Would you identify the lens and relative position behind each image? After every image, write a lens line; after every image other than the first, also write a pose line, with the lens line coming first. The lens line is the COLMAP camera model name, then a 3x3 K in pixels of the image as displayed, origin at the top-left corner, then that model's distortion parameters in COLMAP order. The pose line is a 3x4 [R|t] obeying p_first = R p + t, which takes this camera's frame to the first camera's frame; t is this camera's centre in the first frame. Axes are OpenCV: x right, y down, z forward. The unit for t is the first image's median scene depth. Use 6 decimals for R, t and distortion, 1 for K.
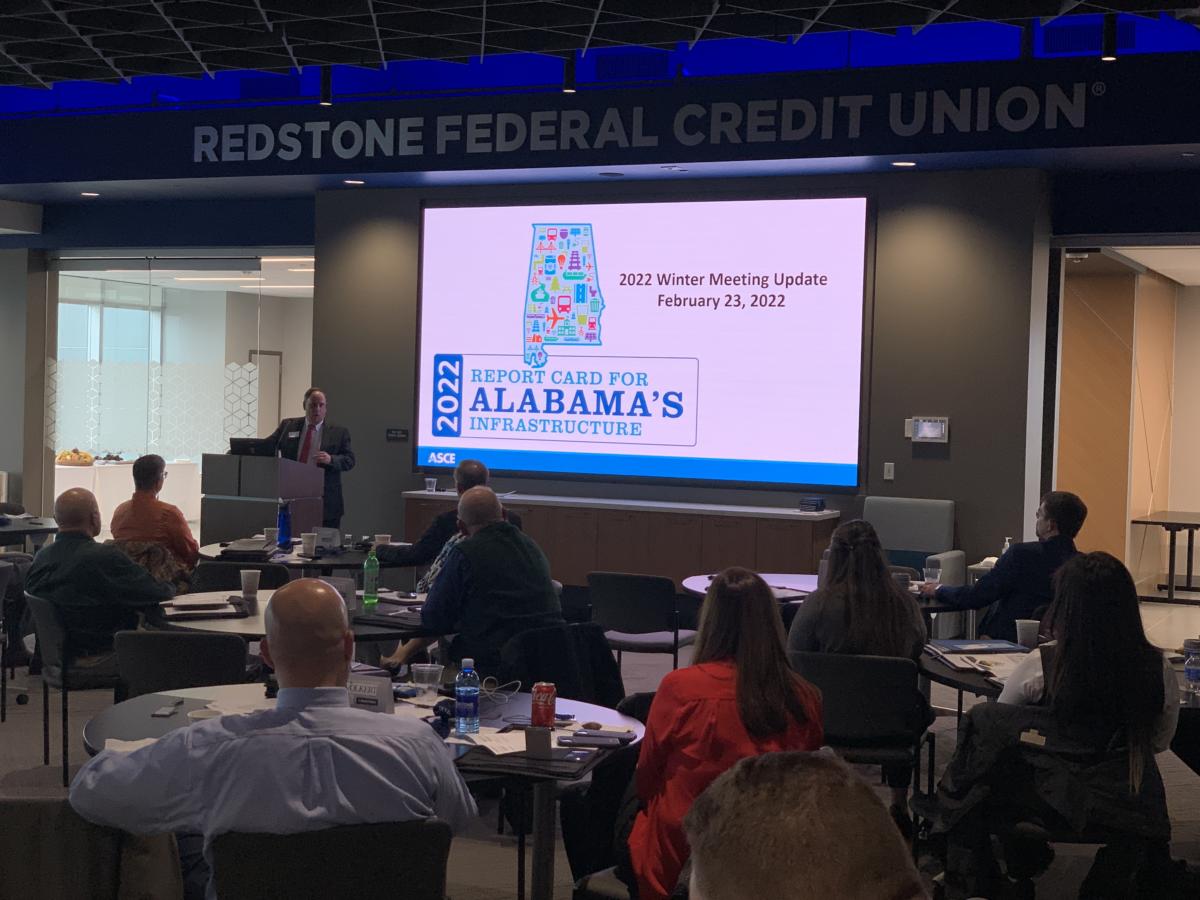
lens RADIAL K [[1793.5, 0, 600.0], [0, 1793.5, 450.0], [0, 0, 1]] dist [0.018456, 0.532941]
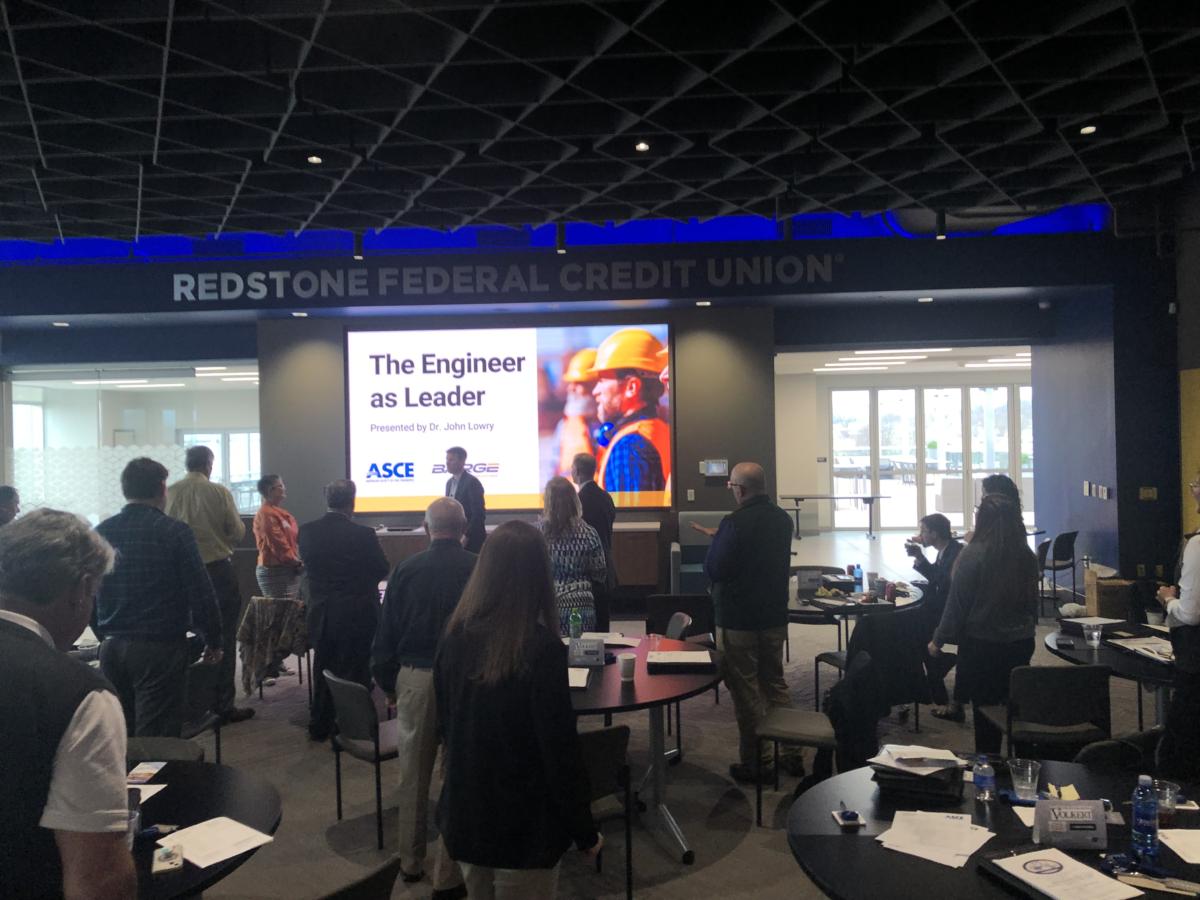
lens RADIAL K [[986.3, 0, 600.0], [0, 986.3, 450.0], [0, 0, 1]] dist [0.104081, -0.299184]
pose [[0.927084, -0.056581, 0.370559, -0.217854], [0.057425, 0.998311, 0.008763, -0.037743], [-0.370429, 0.013156, 0.928768, 0.199364]]
